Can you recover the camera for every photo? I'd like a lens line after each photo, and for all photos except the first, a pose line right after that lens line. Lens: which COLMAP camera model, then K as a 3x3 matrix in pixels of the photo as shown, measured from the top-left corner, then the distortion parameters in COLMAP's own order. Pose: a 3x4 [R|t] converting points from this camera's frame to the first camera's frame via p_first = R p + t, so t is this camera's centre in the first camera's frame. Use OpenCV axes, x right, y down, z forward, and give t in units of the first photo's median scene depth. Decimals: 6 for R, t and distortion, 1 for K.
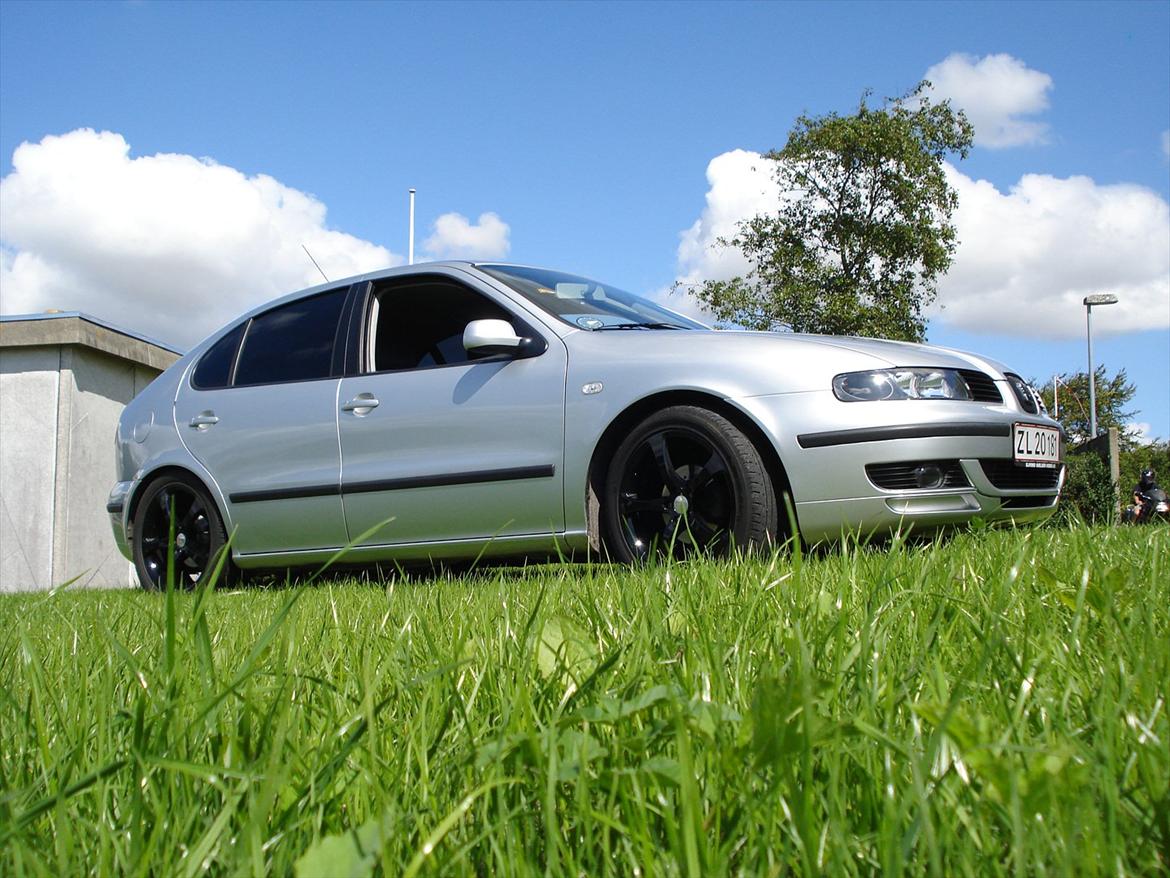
lens RADIAL K [[1332.6, 0, 580.2], [0, 1332.6, 440.3], [0, 0, 1]] dist [-0.099123, -0.023395]
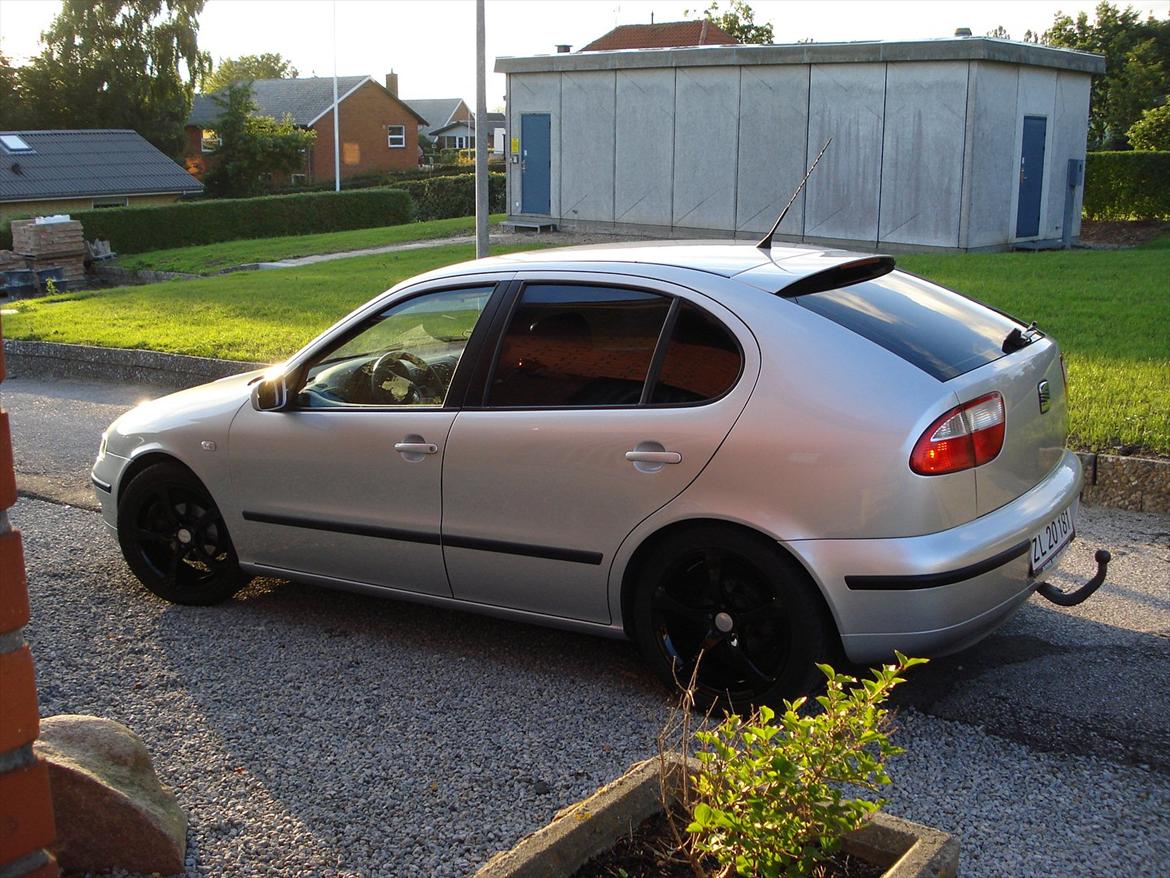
lens RADIAL K [[1332.6, 0, 580.2], [0, 1332.6, 440.3], [0, 0, 1]] dist [-0.099123, -0.023395]
pose [[0.820644, 0.141126, -0.553740, 0.096668], [0.047312, 0.948917, 0.311958, -0.138255], [0.569479, -0.282204, 0.772046, -0.435120]]
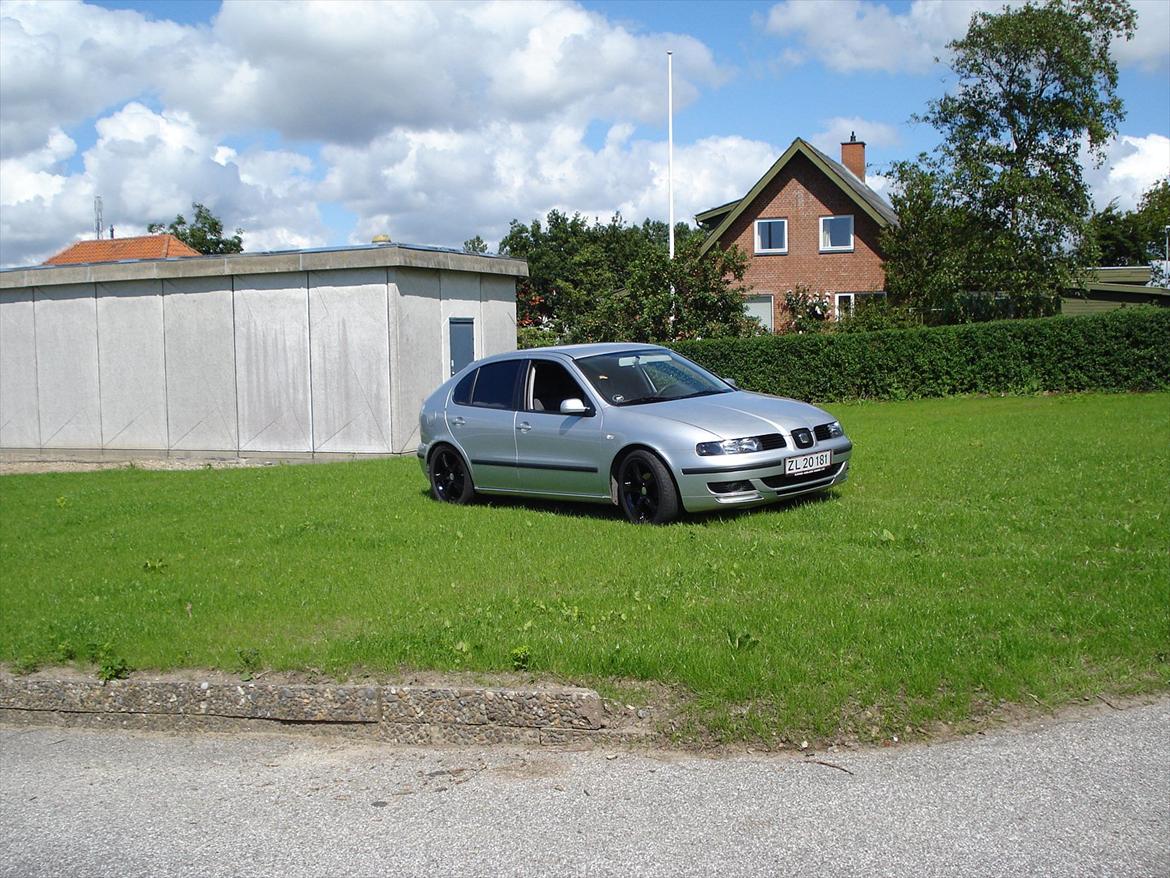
lens RADIAL K [[1325.8, 0, 594.4], [0, 1325.8, 494.5], [0, 0, 1]] dist [-0.100239, -0.047521]
pose [[0.973641, 0.015052, -0.227590, 0.148524], [0.035861, 0.975308, 0.217916, -0.130364], [0.225250, -0.220333, 0.949060, -0.352939]]
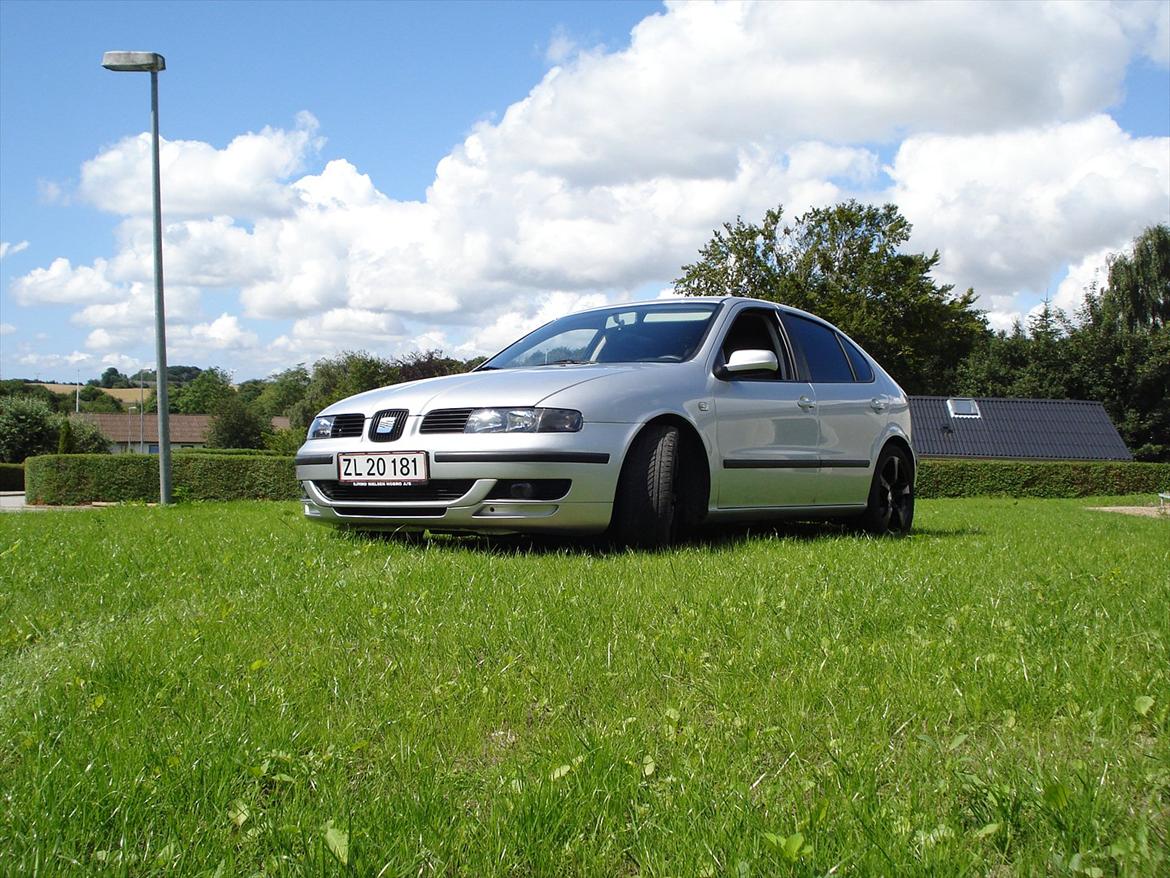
lens RADIAL K [[1323.1, 0, 612.9], [0, 1323.1, 462.5], [0, 0, 1]] dist [-0.054756, 0.021660]
pose [[0.012556, 0.047458, -0.998794, 0.479084], [0.076084, 0.995932, 0.048278, -0.013912], [0.997022, -0.076599, 0.008894, 0.358149]]
